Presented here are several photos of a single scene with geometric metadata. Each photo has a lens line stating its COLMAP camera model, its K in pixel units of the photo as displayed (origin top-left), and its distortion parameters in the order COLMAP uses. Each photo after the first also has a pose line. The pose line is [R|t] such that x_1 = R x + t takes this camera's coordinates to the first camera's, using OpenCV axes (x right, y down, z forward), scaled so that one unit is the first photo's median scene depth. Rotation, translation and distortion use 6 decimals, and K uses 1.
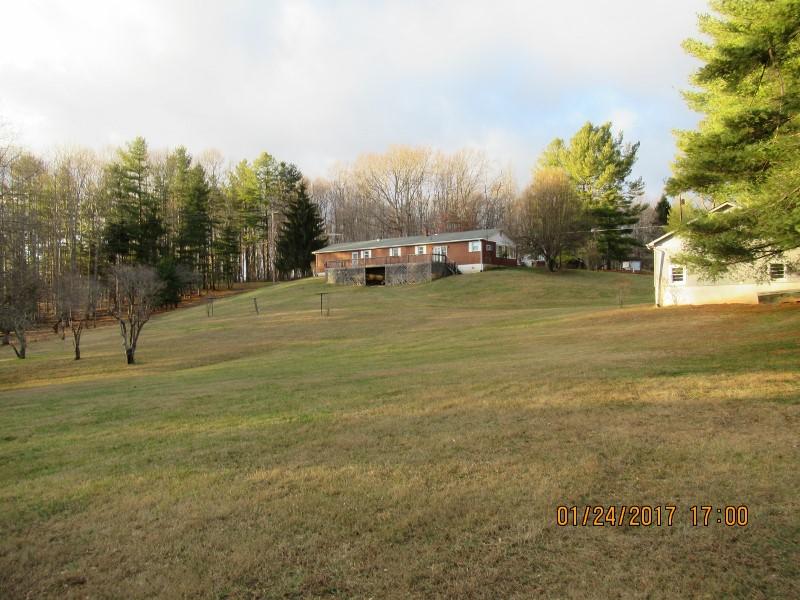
lens RADIAL K [[588.3, 0, 394.8], [0, 588.3, 300.4], [0, 0, 1]] dist [-0.014975, -0.002229]
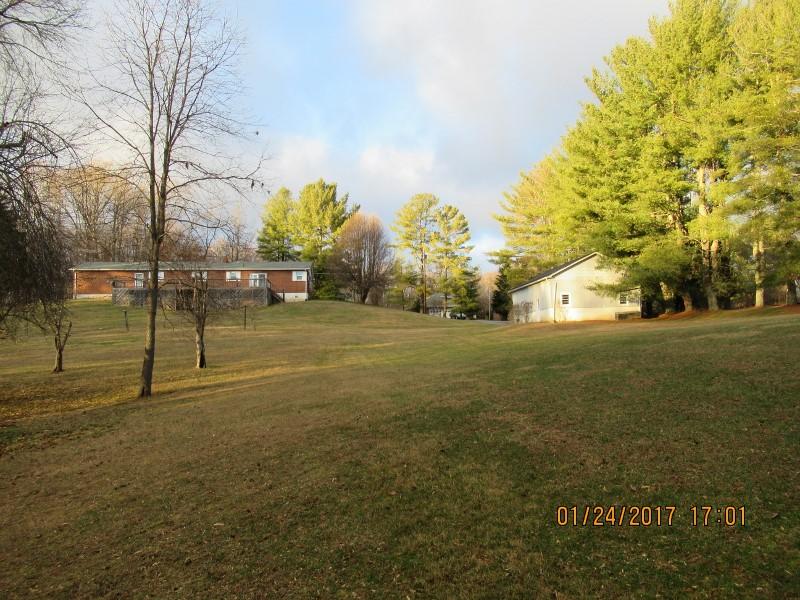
lens RADIAL K [[588.3, 0, 394.8], [0, 588.3, 300.4], [0, 0, 1]] dist [-0.014975, -0.002229]
pose [[0.734224, 0.063097, 0.675969, -0.412421], [0.006312, 0.994994, -0.099732, 0.051344], [-0.678878, 0.077492, 0.730151, 0.133647]]
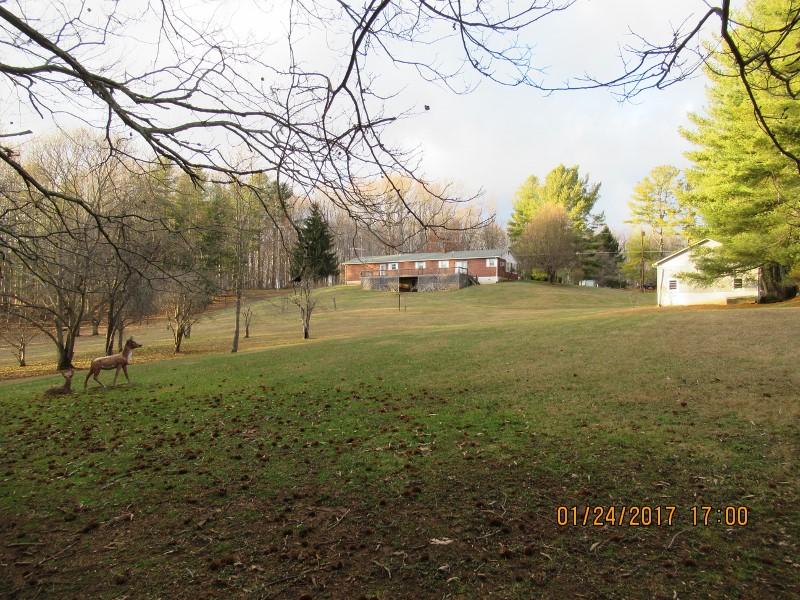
lens RADIAL K [[588.3, 0, 394.8], [0, 588.3, 300.4], [0, 0, 1]] dist [-0.014975, -0.002229]
pose [[0.990675, 0.023803, 0.134150, -0.224395], [-0.020020, 0.999365, -0.029473, 0.028483], [-0.134766, 0.026512, 0.990523, -0.204572]]
